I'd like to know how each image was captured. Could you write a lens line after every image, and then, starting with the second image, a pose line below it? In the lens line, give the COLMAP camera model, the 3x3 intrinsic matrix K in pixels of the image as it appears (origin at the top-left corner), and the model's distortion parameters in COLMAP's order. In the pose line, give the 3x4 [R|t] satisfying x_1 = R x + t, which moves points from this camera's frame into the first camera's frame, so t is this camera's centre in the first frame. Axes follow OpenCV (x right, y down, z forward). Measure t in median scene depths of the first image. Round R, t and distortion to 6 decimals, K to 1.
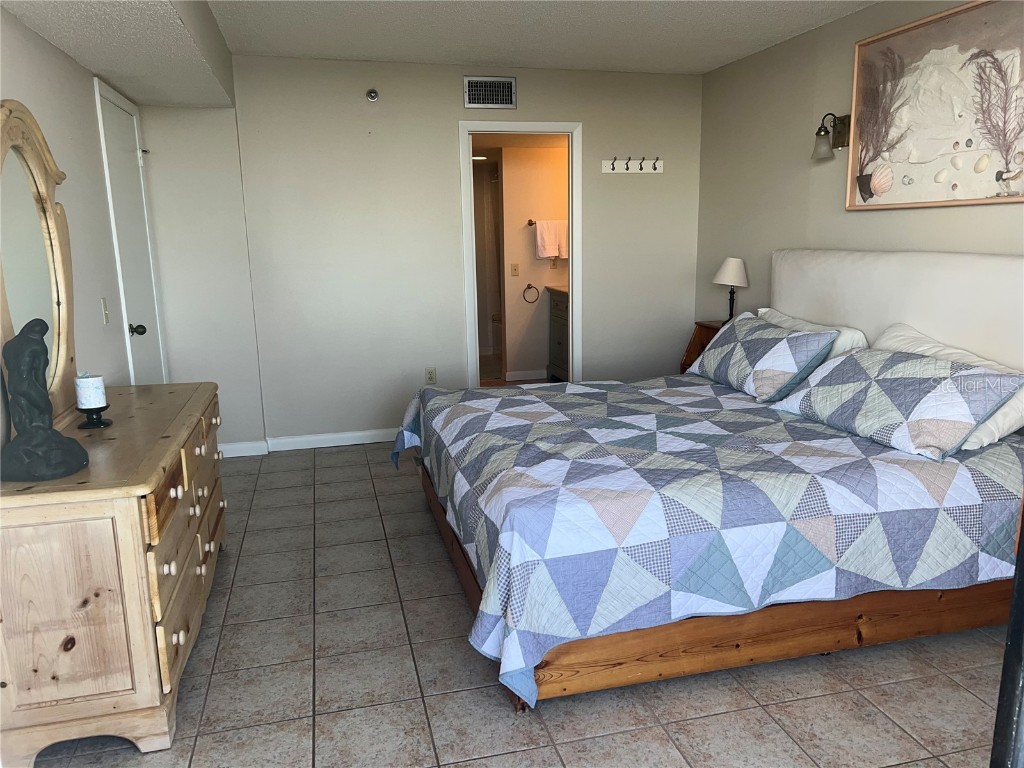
lens RADIAL K [[767.2, 0, 517.8], [0, 767.2, 388.4], [0, 0, 1]] dist [0.051234, -0.050747]
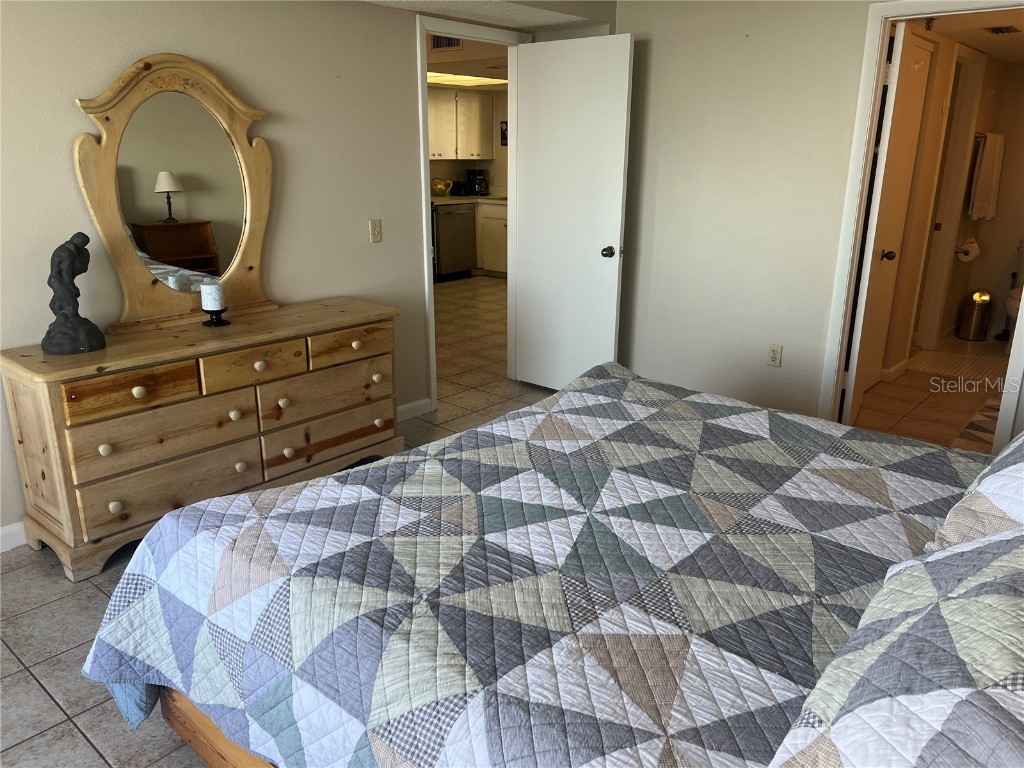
lens RADIAL K [[767.2, 0, 514.1], [0, 767.2, 389.2], [0, 0, 1]] dist [0.051234, -0.050747]
pose [[0.563623, 0.262295, -0.783281, 0.683079], [-0.176832, 0.964576, 0.195762, -0.172229], [0.806882, 0.028173, 0.590040, 0.644634]]
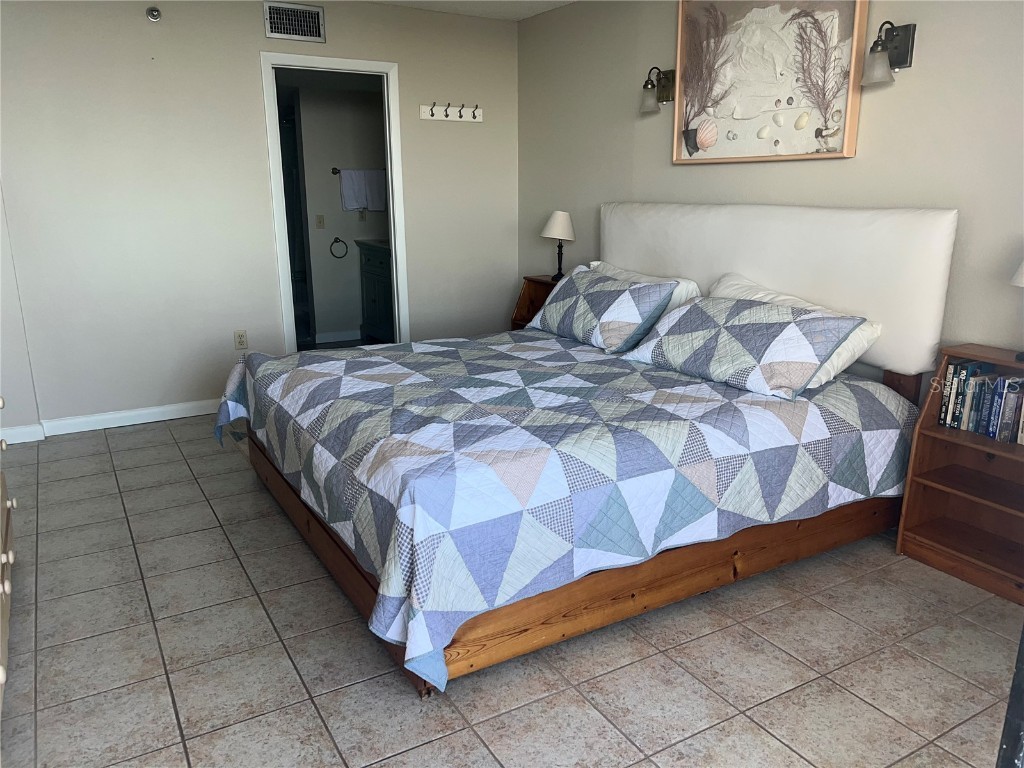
lens RADIAL K [[767.2, 0, 513.7], [0, 767.2, 385.1], [0, 0, 1]] dist [0.051234, -0.050747]
pose [[0.960748, -0.052042, 0.272498, -0.106861], [0.039051, 0.997837, 0.052886, 0.001697], [-0.274661, -0.040168, 0.960702, 0.082284]]
